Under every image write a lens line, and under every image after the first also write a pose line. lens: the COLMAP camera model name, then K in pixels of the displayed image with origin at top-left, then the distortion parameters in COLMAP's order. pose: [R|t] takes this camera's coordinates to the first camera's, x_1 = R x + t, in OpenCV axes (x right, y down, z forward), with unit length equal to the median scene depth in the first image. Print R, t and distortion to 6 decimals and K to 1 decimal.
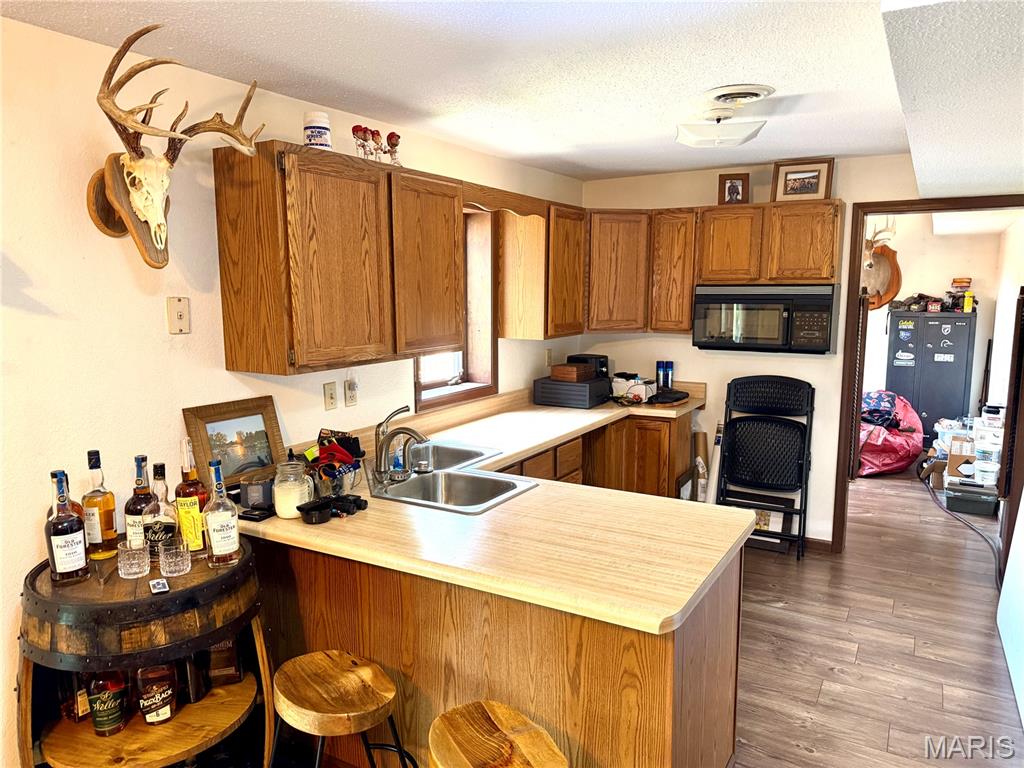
lens RADIAL K [[716.4, 0, 510.1], [0, 716.4, 385.7], [0, 0, 1]] dist [0.034633, -0.051990]
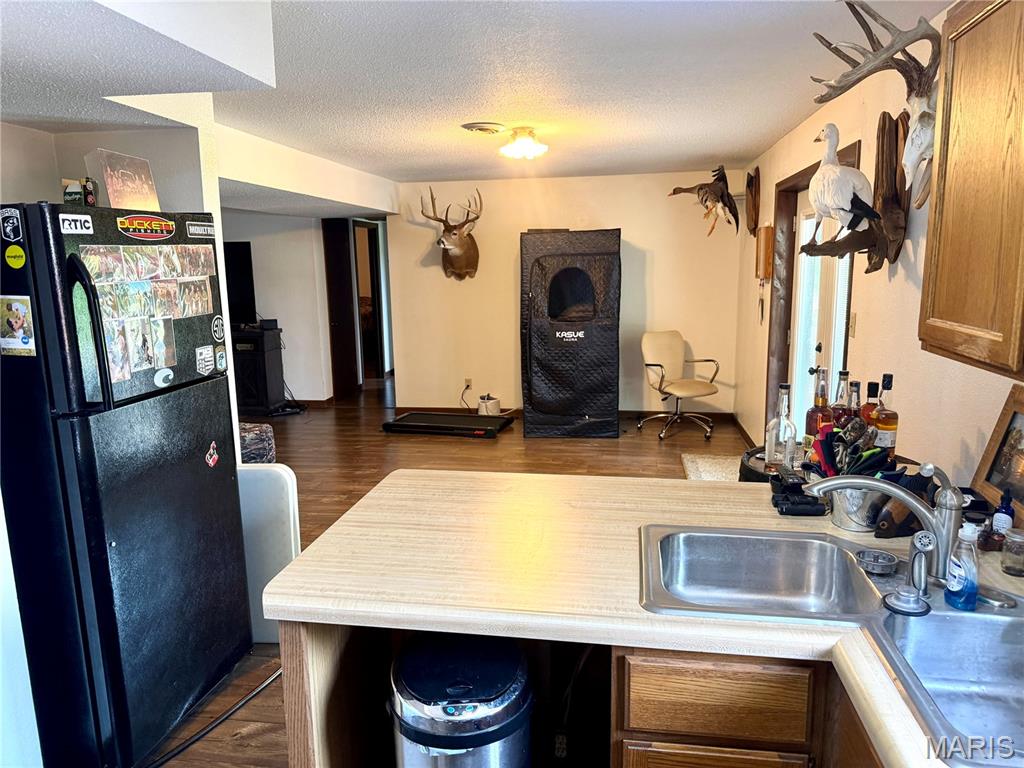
lens RADIAL K [[716.4, 0, 516.0], [0, 716.4, 391.5], [0, 0, 1]] dist [0.034633, -0.051990]
pose [[-0.934484, 0.081945, -0.346445, 0.302396], [-0.028063, 0.953164, 0.301148, -0.159463], [0.354896, 0.291141, -0.888418, 1.338313]]
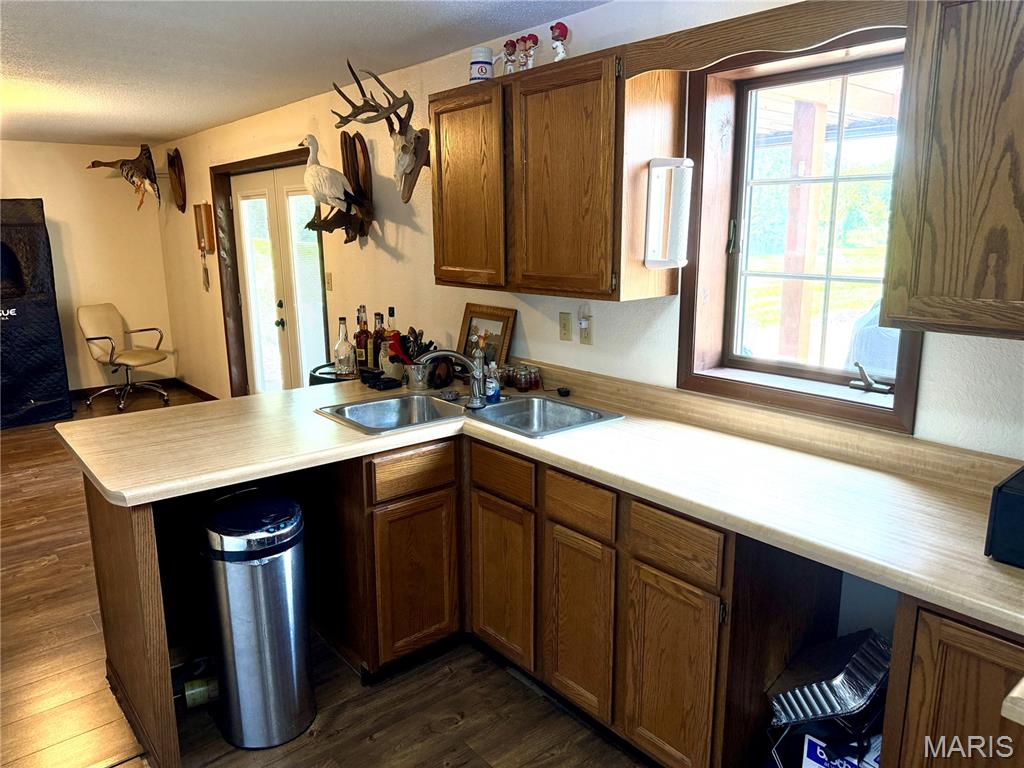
lens RADIAL K [[716.4, 0, 507.8], [0, 716.4, 382.2], [0, 0, 1]] dist [0.034633, -0.051990]
pose [[-0.346894, 0.202666, -0.915746, 0.756635], [-0.117901, 0.959207, 0.256946, -0.169524], [0.930464, 0.197101, -0.308848, 1.376418]]
